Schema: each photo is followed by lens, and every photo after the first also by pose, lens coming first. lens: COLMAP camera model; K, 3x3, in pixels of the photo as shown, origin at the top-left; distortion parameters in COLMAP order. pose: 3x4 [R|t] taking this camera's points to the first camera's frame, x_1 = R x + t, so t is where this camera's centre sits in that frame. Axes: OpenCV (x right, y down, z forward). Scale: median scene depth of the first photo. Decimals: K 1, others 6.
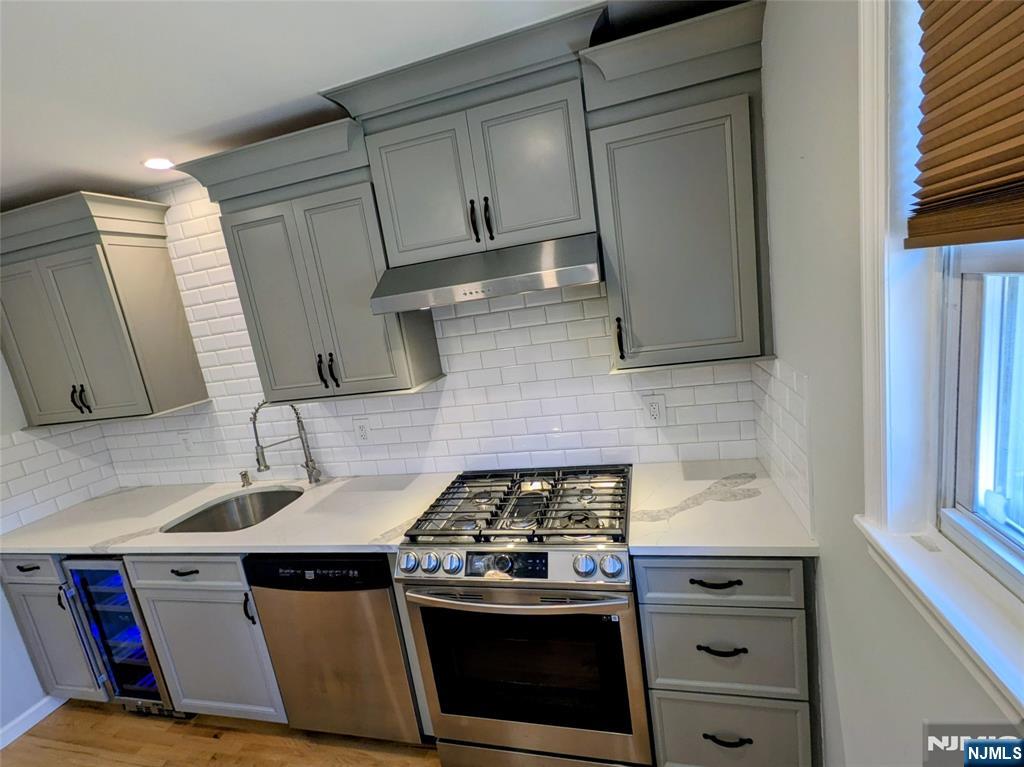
lens RADIAL K [[471.5, 0, 513.9], [0, 471.5, 387.6], [0, 0, 1]] dist [0.011520, 0.000104]
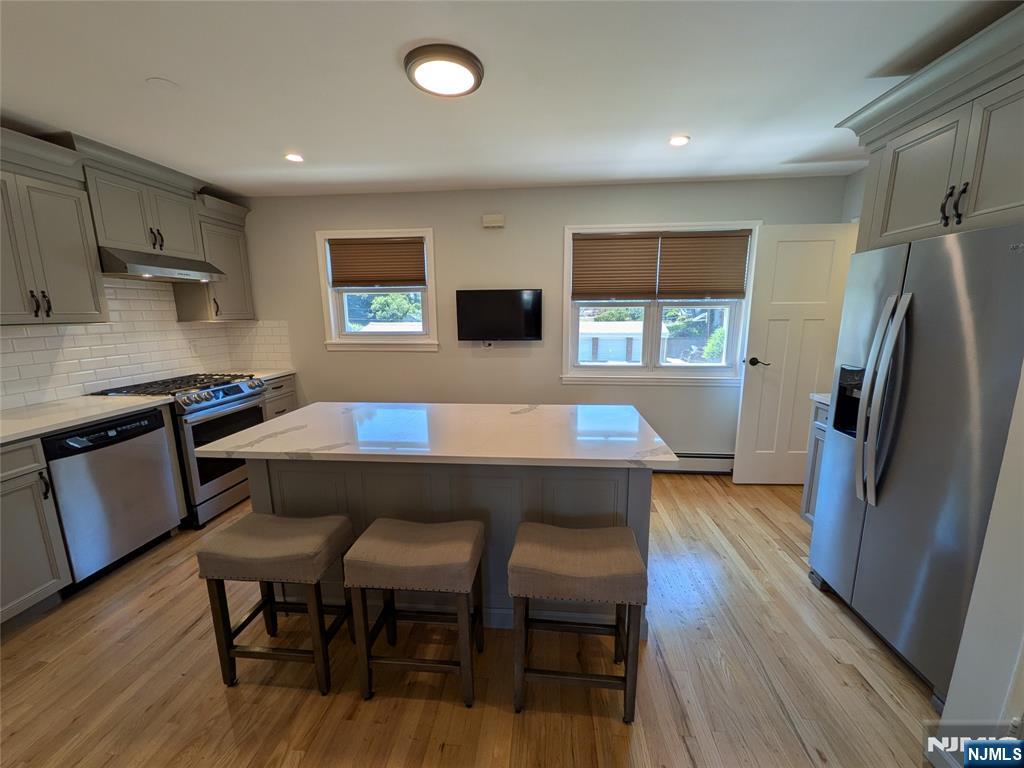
lens RADIAL K [[403.7, 0, 512.2], [0, 403.7, 386.3], [0, 0, 1]] dist [0.005810, -0.000012]
pose [[-0.156349, -0.034643, 0.987094, -1.896776], [0.220937, 0.972834, 0.069137, 0.441879], [-0.962674, 0.228895, -0.144448, -0.072222]]
